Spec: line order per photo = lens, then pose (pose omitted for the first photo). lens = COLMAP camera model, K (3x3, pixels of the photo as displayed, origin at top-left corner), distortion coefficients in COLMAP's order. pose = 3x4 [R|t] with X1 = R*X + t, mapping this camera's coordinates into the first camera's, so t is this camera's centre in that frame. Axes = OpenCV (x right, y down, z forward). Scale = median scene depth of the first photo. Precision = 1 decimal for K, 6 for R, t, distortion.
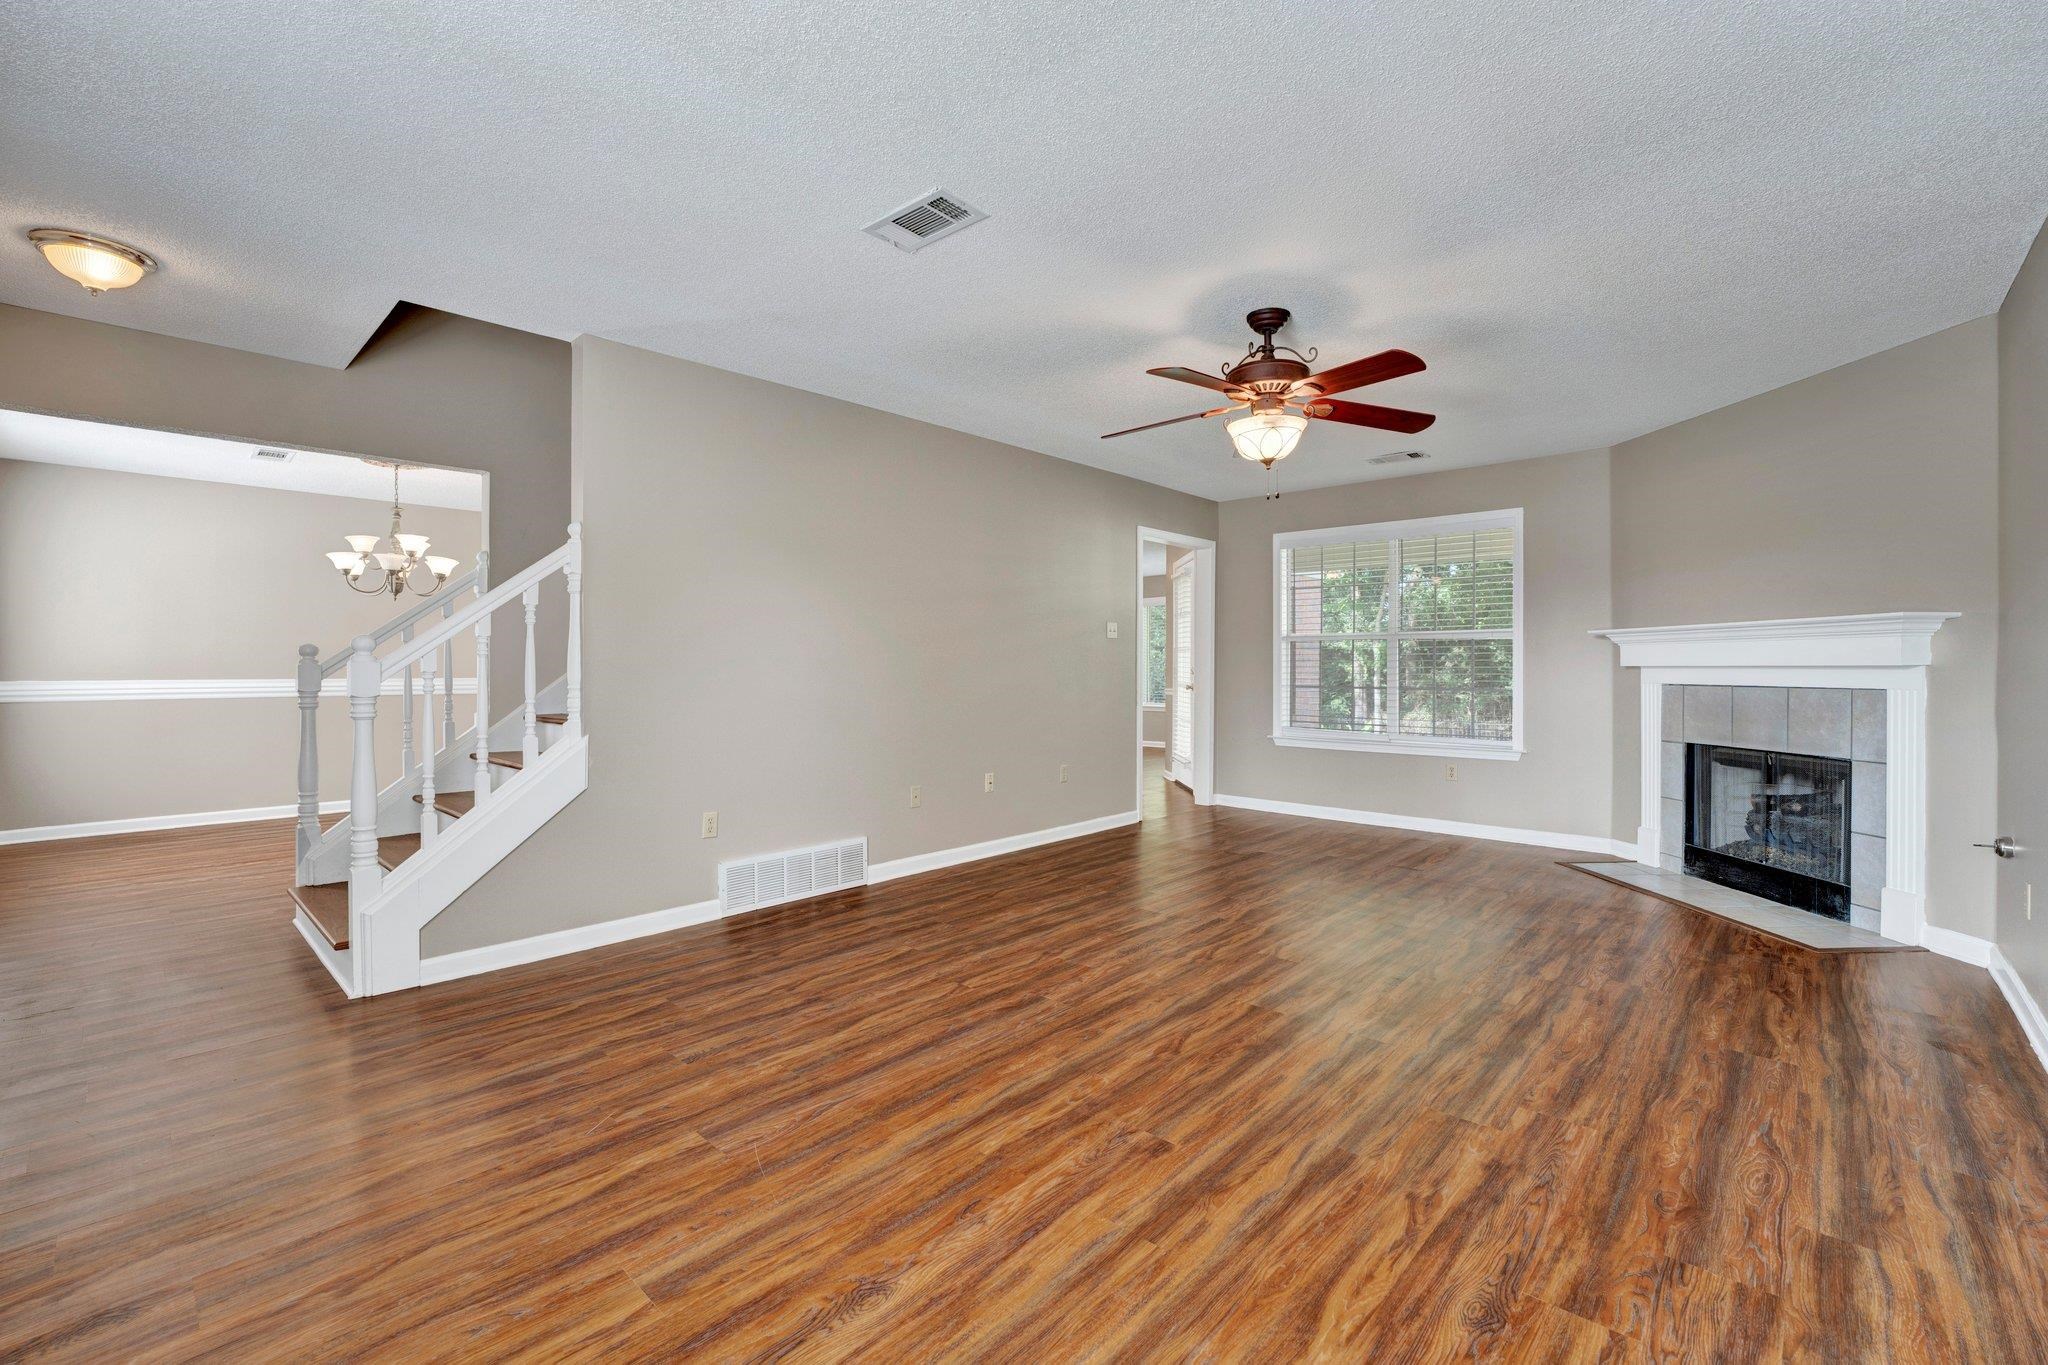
lens RADIAL K [[874.9, 0, 1016.0], [0, 874.9, 665.8], [0, 0, 1]] dist [-0.020456, 0.000543]
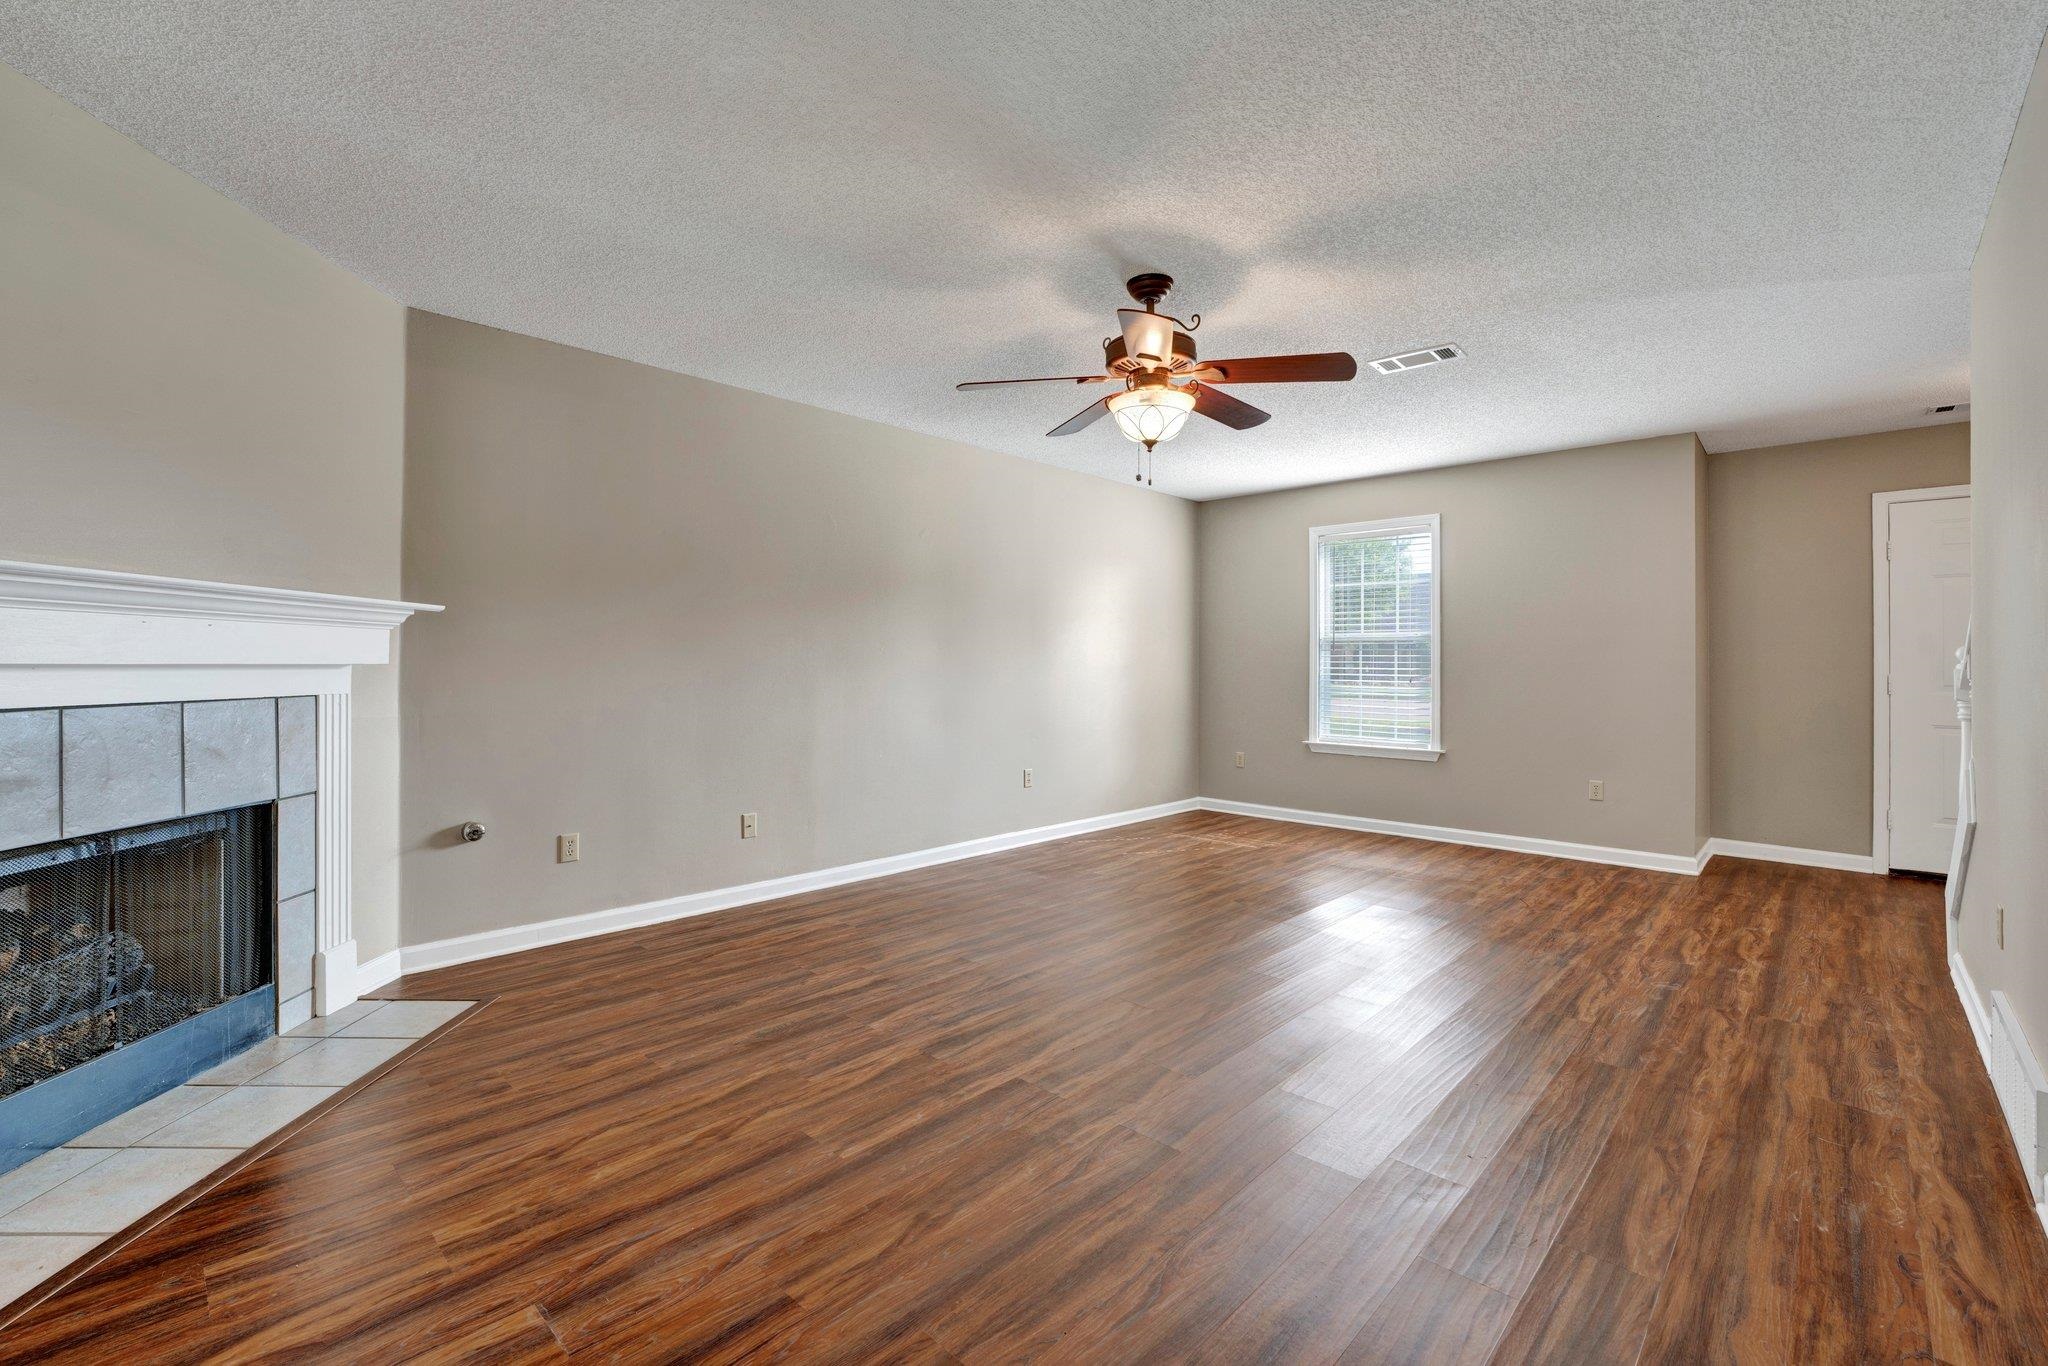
lens RADIAL K [[874.9, 0, 1016.0], [0, 874.9, 666.3], [0, 0, 1]] dist [-0.020456, 0.000543]
pose [[-0.999846, -0.005216, 0.016766, 0.453154], [-0.005222, 0.999986, -0.000321, -0.001636], [-0.016764, -0.000409, -0.999859, 2.097140]]
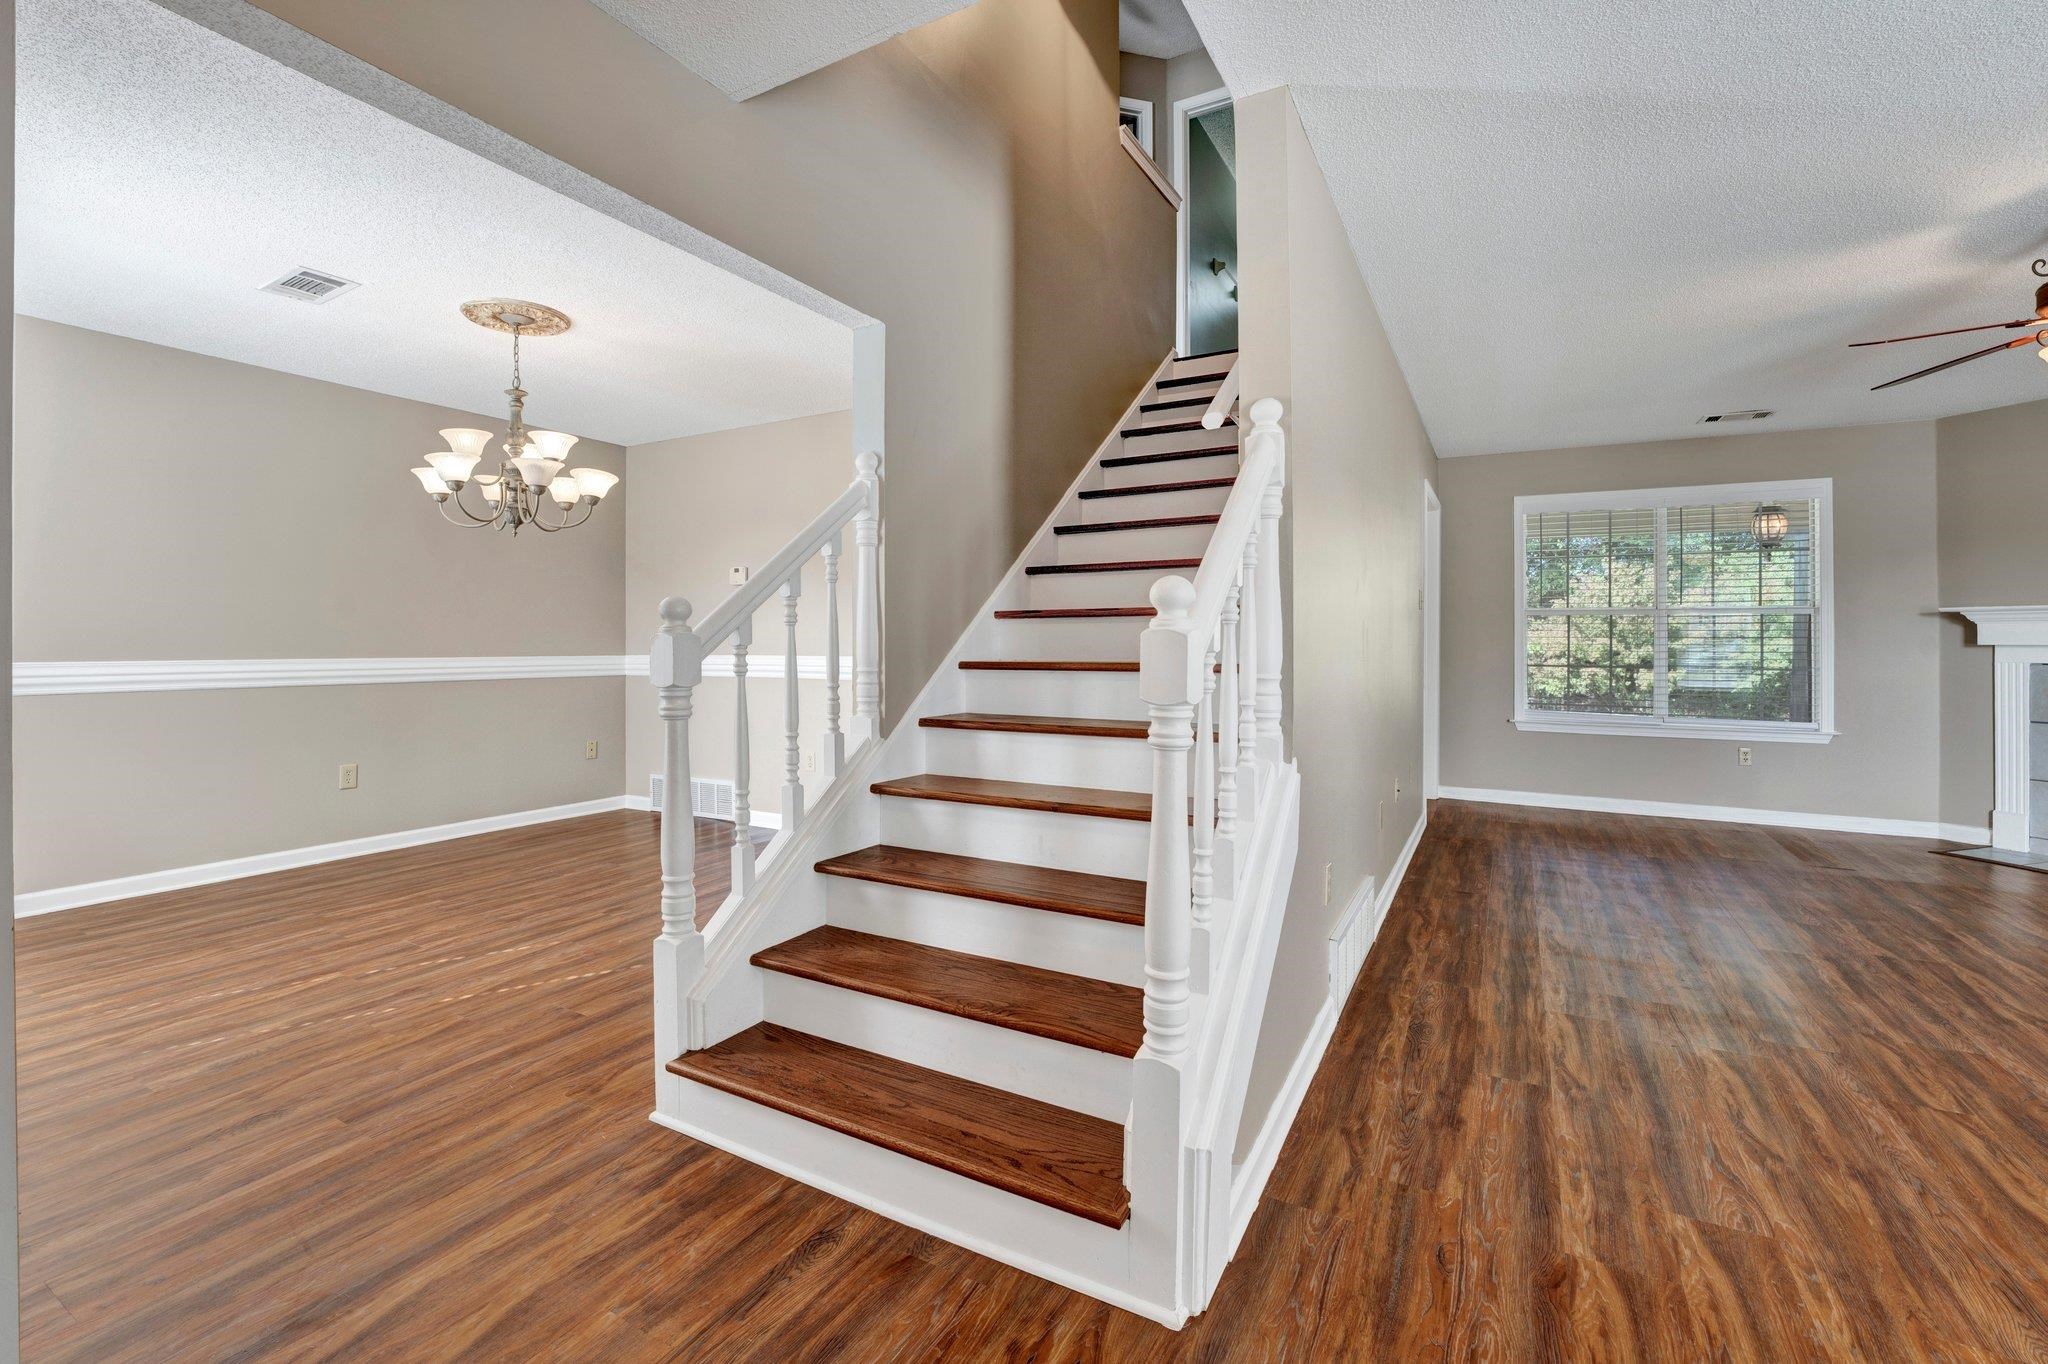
lens RADIAL K [[888.4, 0, 1017.4], [0, 888.4, 637.8], [0, 0, 1]] dist [-0.026586, 0.004651]
pose [[0.970861, 0.005563, 0.239579, -0.952610], [-0.004972, 0.999983, -0.003071, 0.001135], [-0.239592, 0.001790, 0.970872, 0.529565]]
